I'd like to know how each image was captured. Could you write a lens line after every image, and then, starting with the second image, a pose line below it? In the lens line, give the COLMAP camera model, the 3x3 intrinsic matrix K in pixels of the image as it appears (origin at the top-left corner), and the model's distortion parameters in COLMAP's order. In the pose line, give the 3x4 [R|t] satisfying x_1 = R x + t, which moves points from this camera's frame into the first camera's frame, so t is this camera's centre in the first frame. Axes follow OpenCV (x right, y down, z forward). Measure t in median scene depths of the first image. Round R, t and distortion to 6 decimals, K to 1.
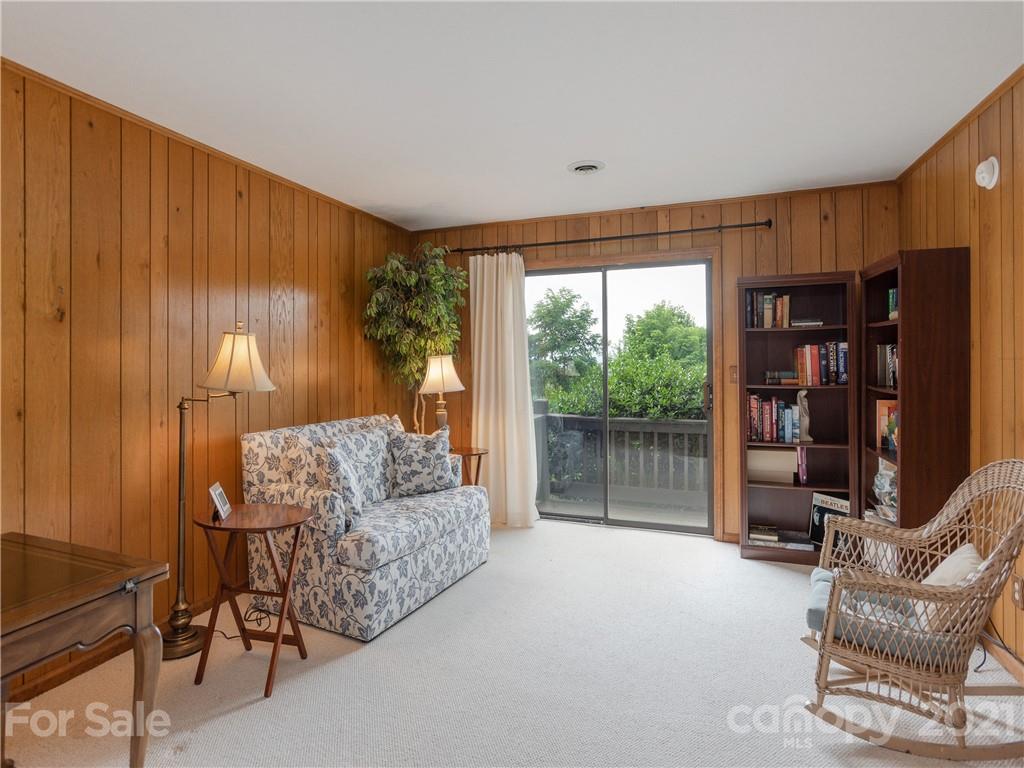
lens RADIAL K [[510.1, 0, 502.3], [0, 510.1, 364.6], [0, 0, 1]] dist [-0.028134, 0.004275]
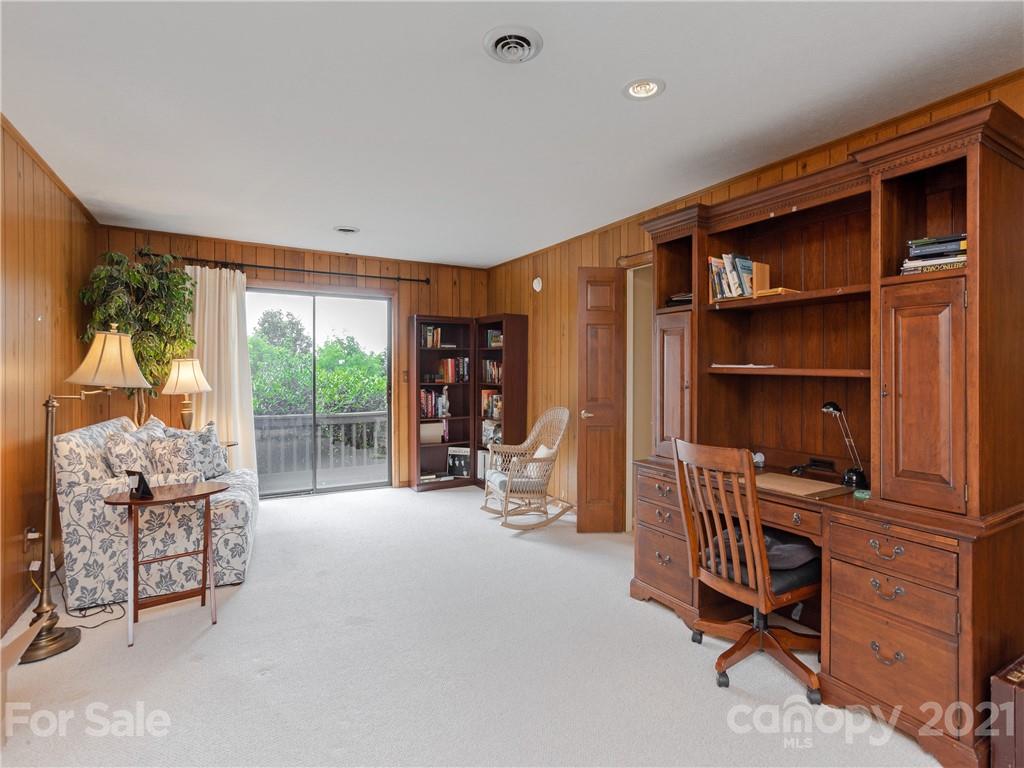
lens RADIAL K [[504.0, 0, 514.1], [0, 504.0, 376.0], [0, 0, 1]] dist [-0.014171, 0.012805]
pose [[0.631086, 0.000603, 0.775712, -0.554648], [-0.004535, 0.999985, 0.002912, 0.012936], [-0.775699, -0.005356, 0.631080, -0.224645]]
